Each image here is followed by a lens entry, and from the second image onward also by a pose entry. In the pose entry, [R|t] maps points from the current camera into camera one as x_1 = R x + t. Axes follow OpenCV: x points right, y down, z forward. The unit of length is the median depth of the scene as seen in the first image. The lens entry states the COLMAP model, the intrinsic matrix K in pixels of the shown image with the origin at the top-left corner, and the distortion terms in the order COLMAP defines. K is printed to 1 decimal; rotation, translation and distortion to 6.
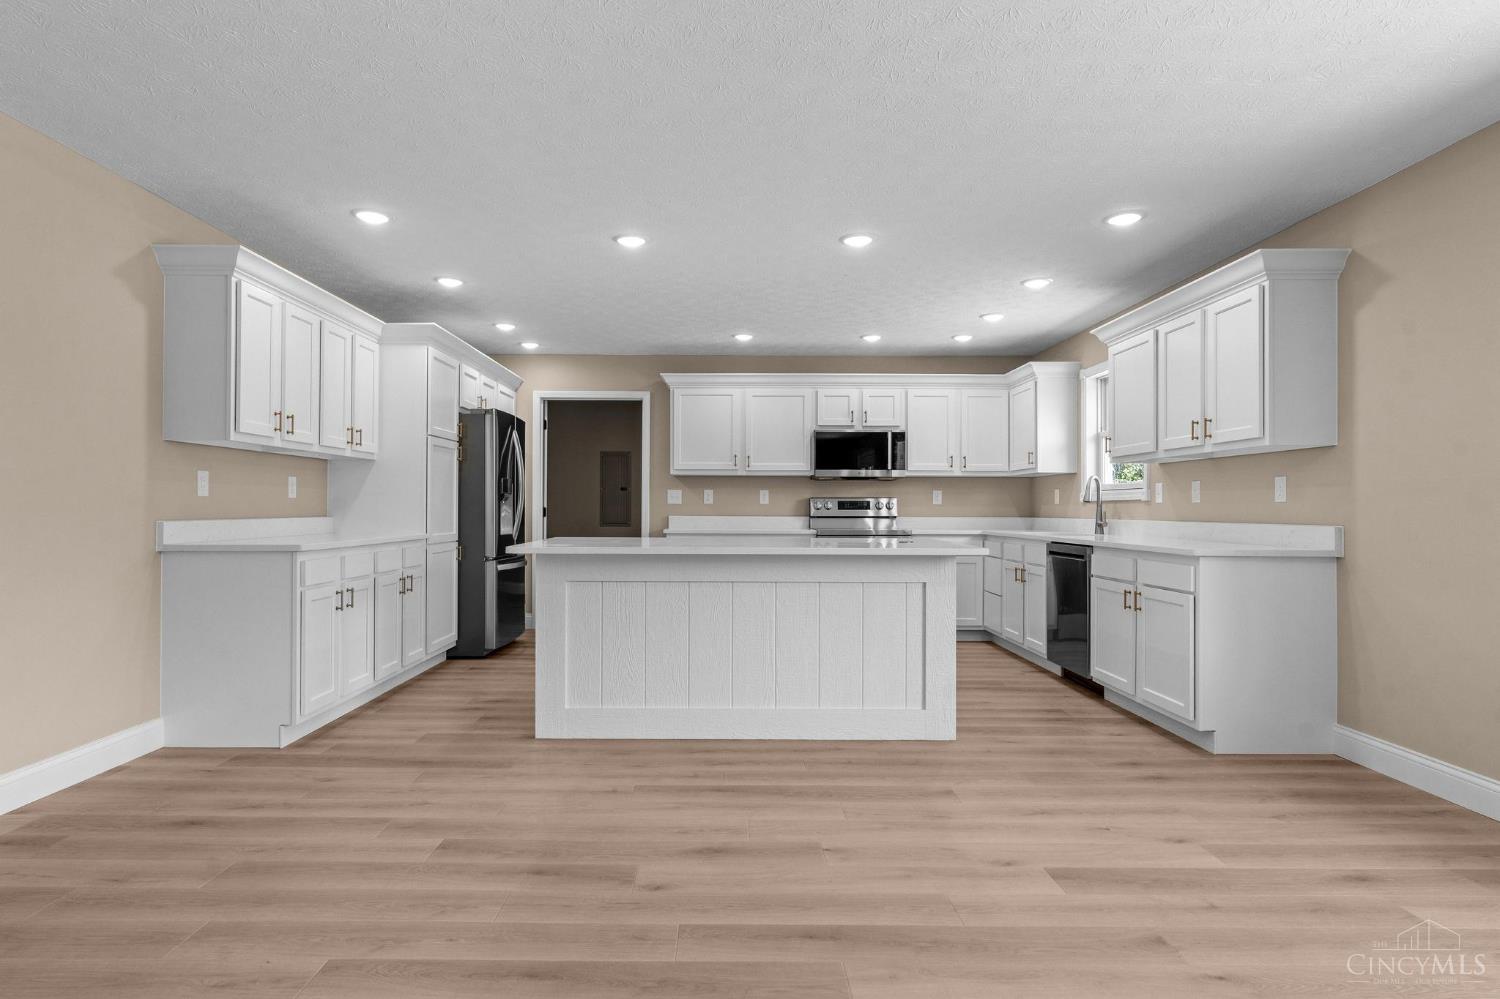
lens RADIAL K [[809.9, 0, 726.6], [0, 809.9, 498.5], [0, 0, 1]] dist [-0.009844, 0.004438]
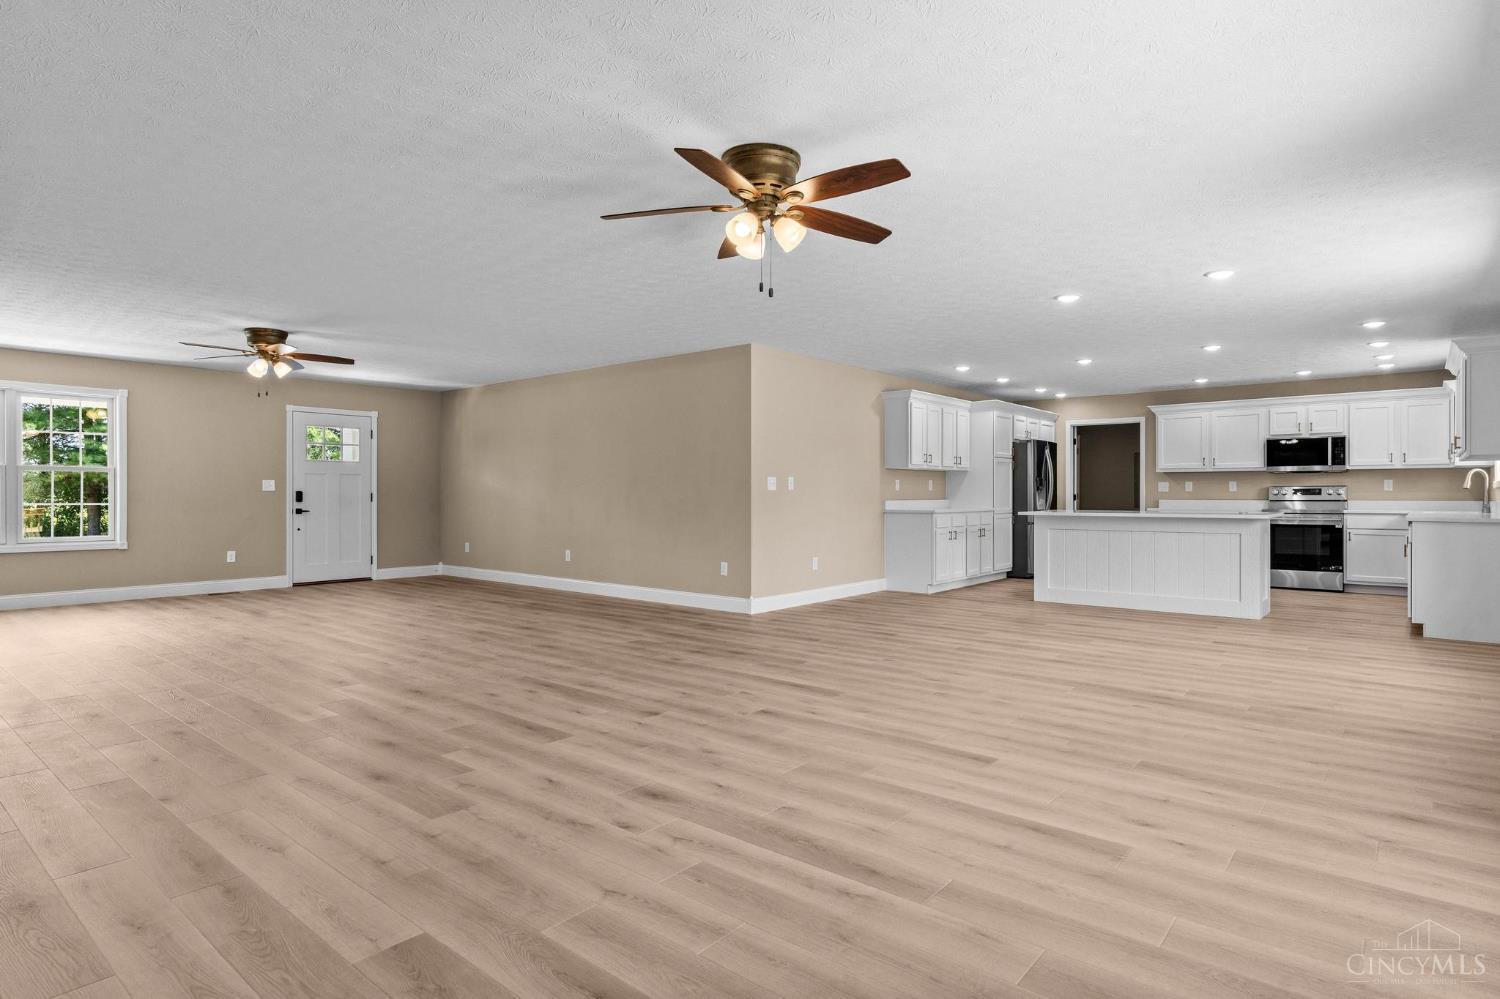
lens RADIAL K [[809.9, 0, 758.1], [0, 809.9, 496.8], [0, 0, 1]] dist [-0.009844, 0.004438]
pose [[0.768470, -0.001903, -0.639883, 0.362758], [0.010800, 0.999892, 0.009997, -0.007854], [0.639794, -0.014593, 0.768408, -0.706720]]
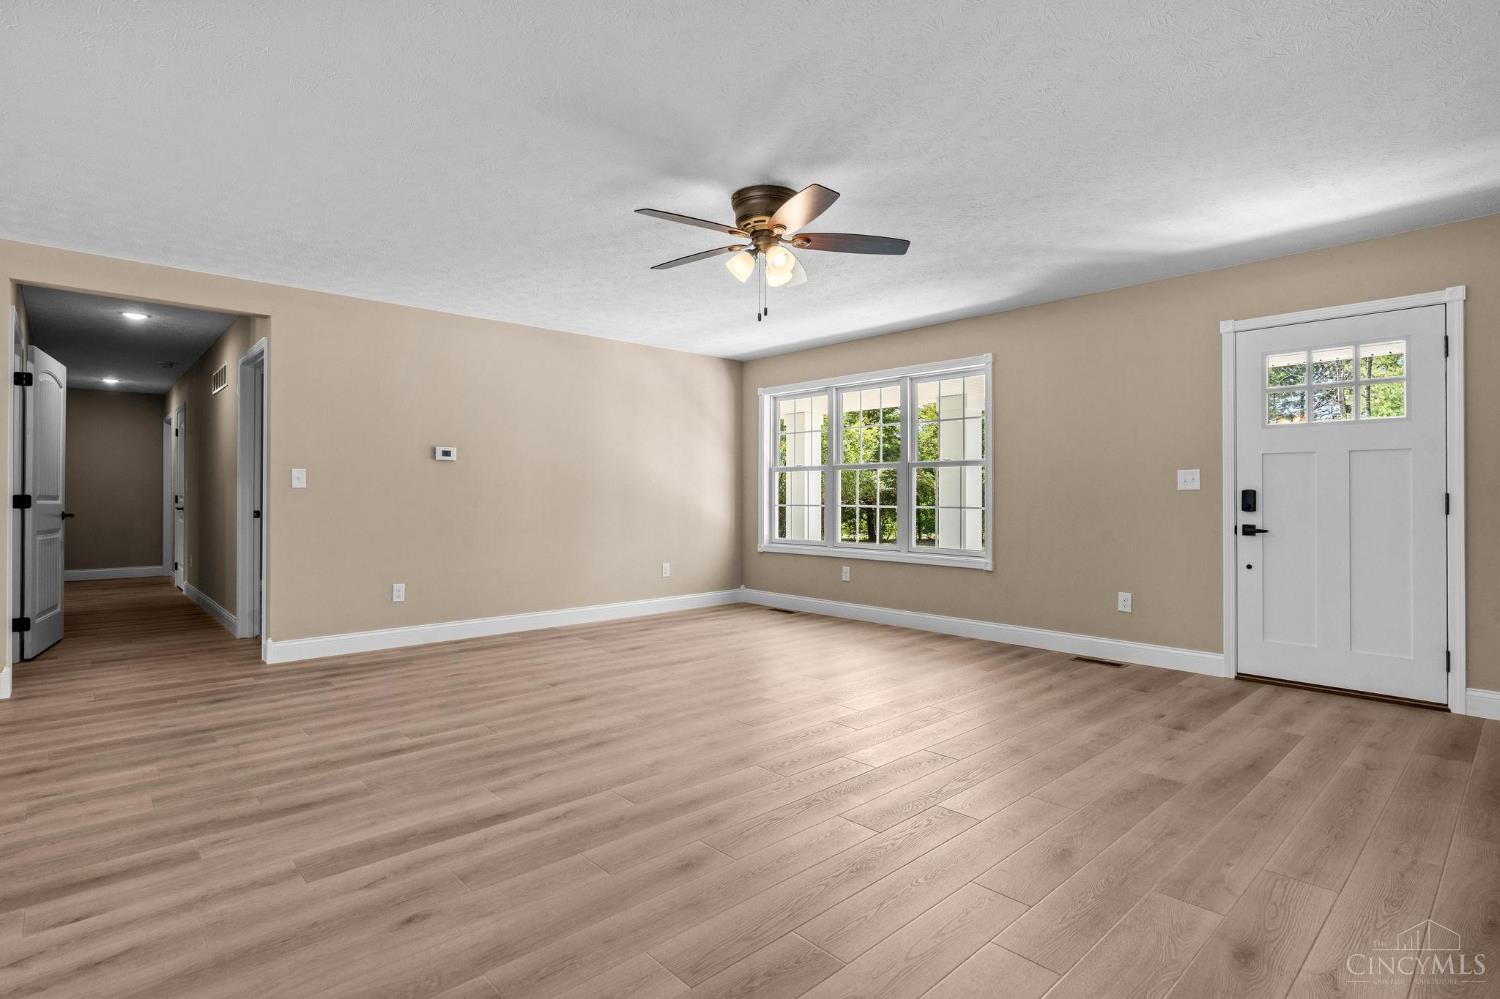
lens RADIAL K [[737.6, 0, 753.8], [0, 737.6, 490.5], [0, 0, 1]] dist [-0.006944, 0.000836]
pose [[-0.731928, -0.009852, -0.681311, -0.471000], [0.003368, 0.999831, -0.018076, -0.001071], [0.681374, -0.015525, -0.731771, 0.105539]]
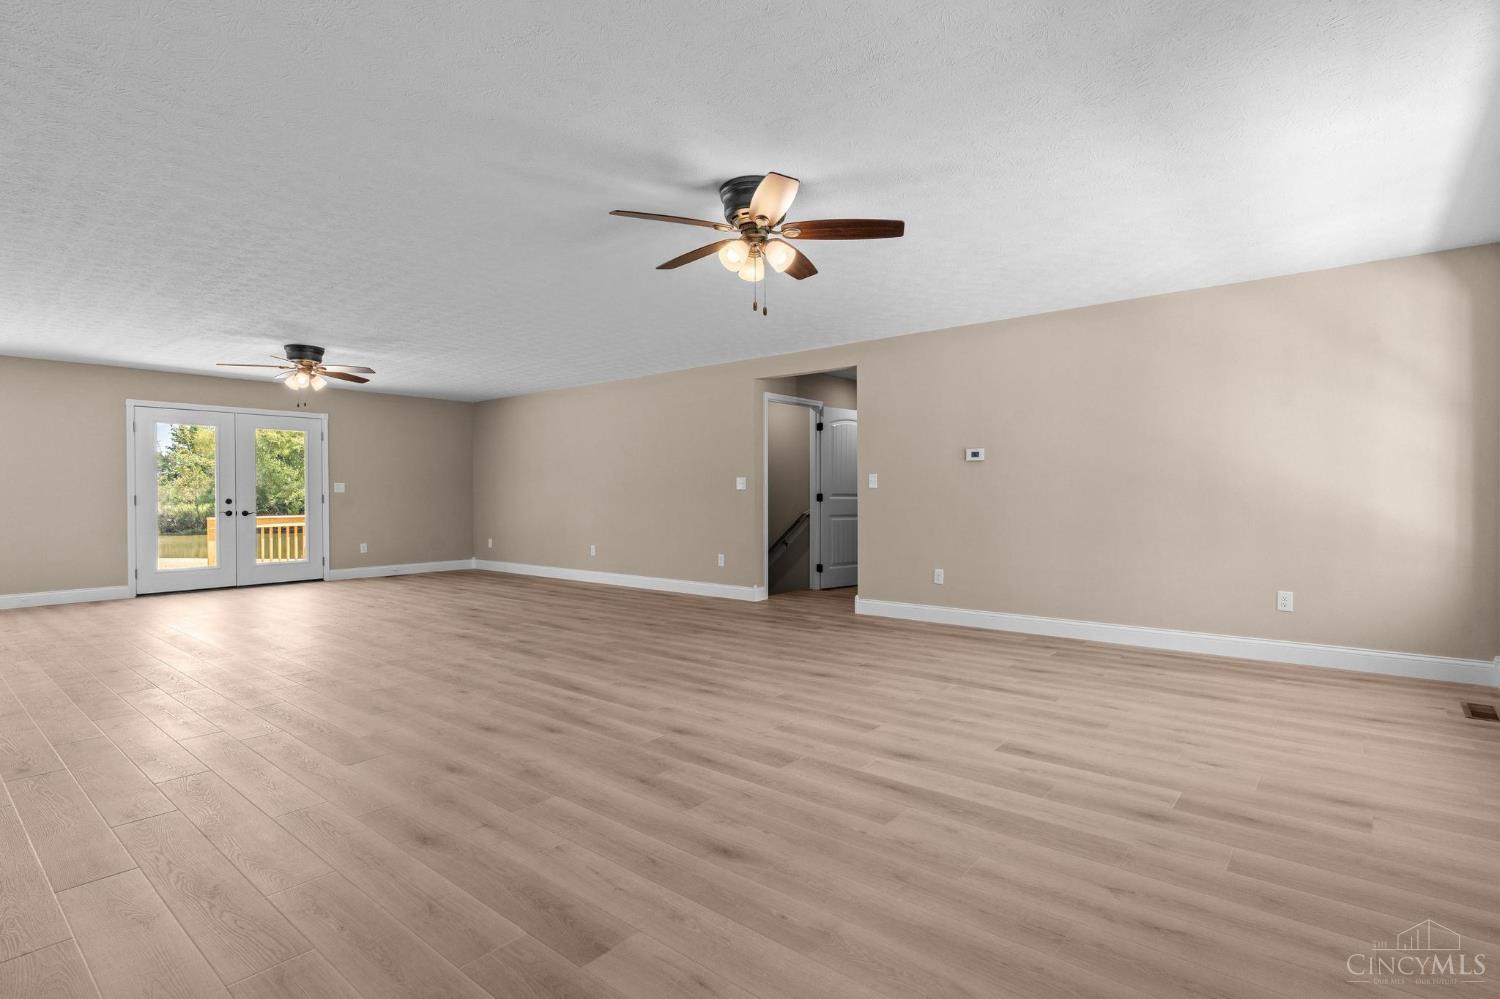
lens RADIAL K [[737.6, 0, 761.7], [0, 737.6, 496.2], [0, 0, 1]] dist [-0.006944, 0.000836]
pose [[-0.773230, -0.002713, 0.634120, -1.192479], [-0.005949, 0.999978, -0.002976, -0.003914], [-0.634098, -0.006074, -0.773229, 0.124410]]
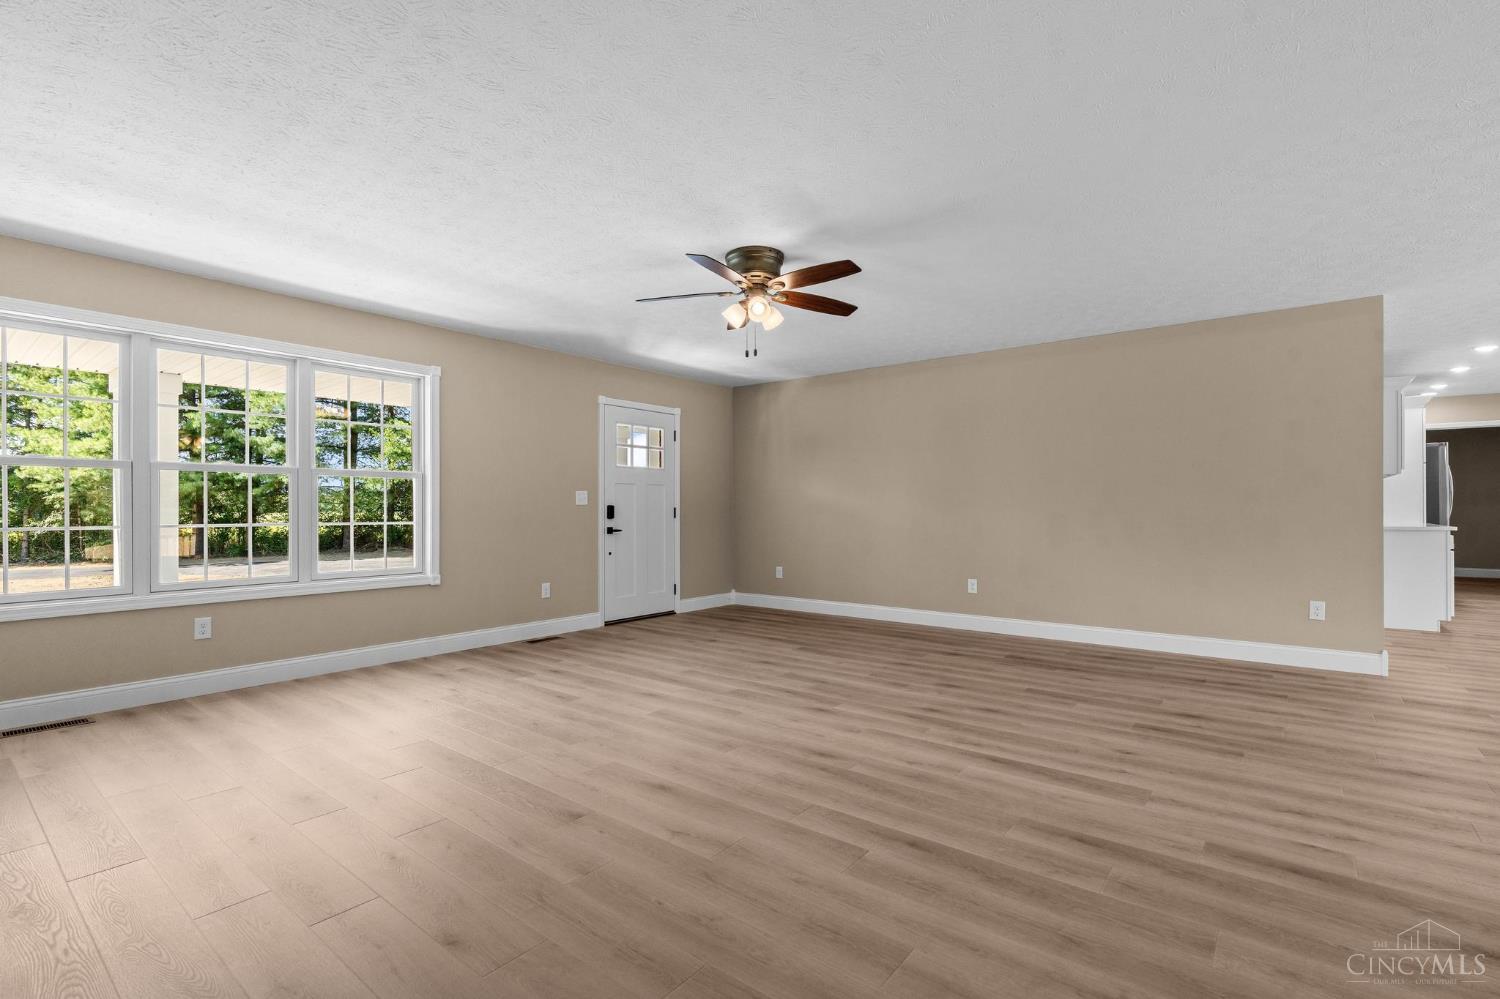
lens RADIAL K [[677.2, 0, 753.9], [0, 677.2, 506.6], [0, 0, 1]] dist [-0.009374, 0.002324]
pose [[0.781409, -0.009138, -0.623952, -0.481685], [0.013597, 0.999905, 0.002383, -0.010121], [0.623871, -0.010346, 0.781459, -0.750337]]
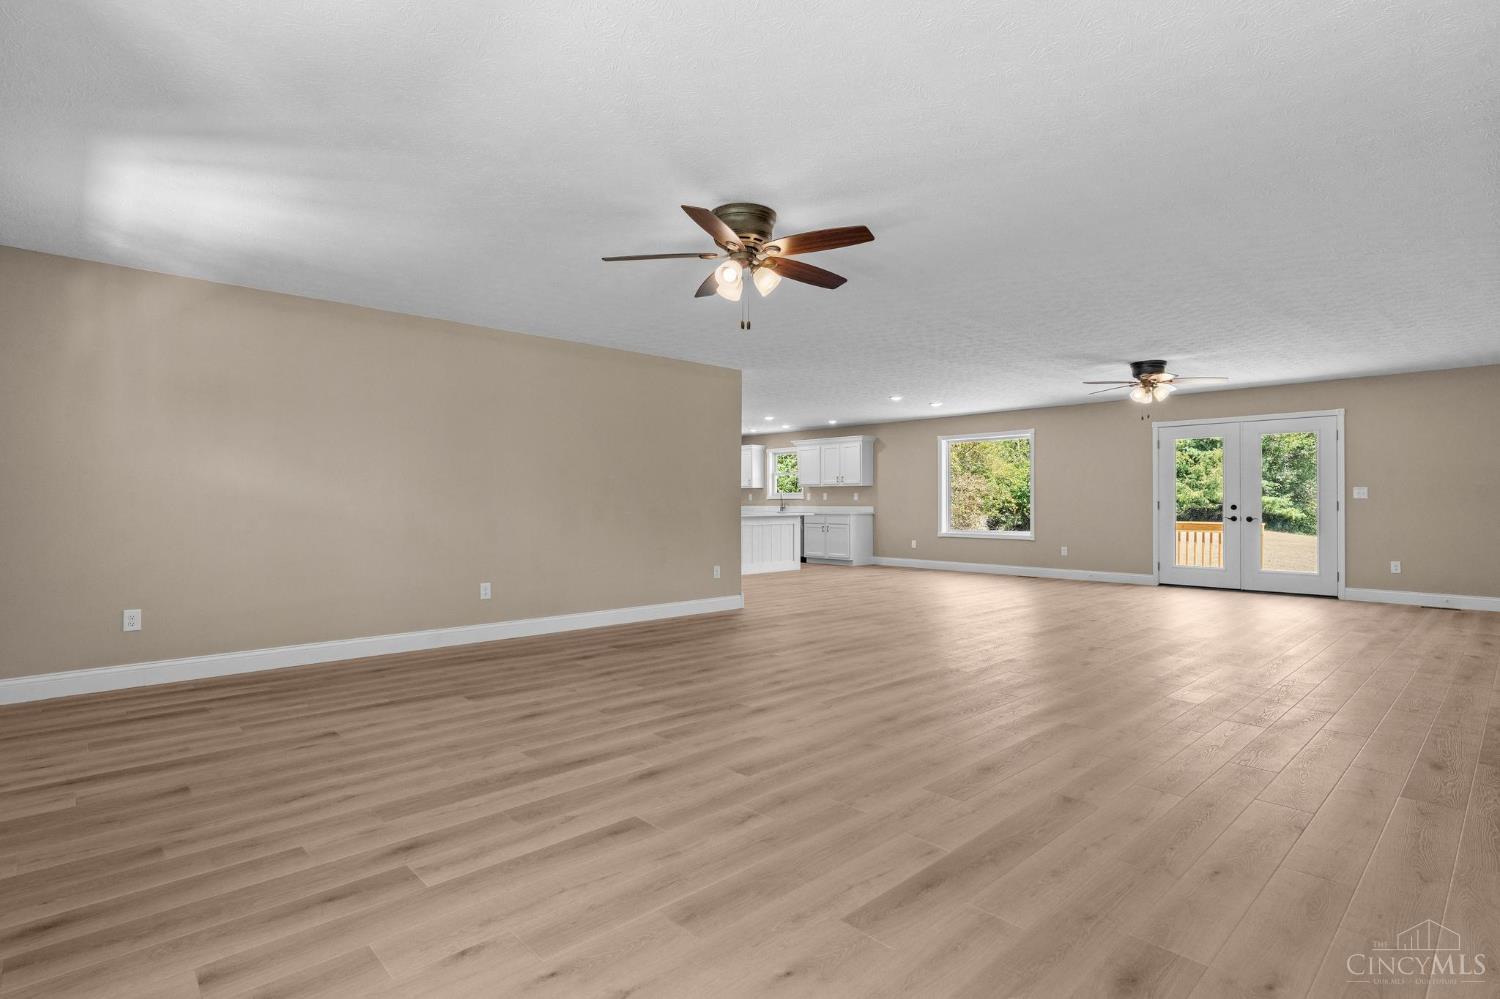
lens RADIAL K [[737.6, 0, 741.9], [0, 737.6, 498.7], [0, 0, 1]] dist [-0.006944, 0.000836]
pose [[0.738647, -0.001130, 0.674091, -1.230636], [-0.004817, 0.999964, 0.006955, -0.014226], [-0.674075, -0.008384, 0.738615, -0.704914]]
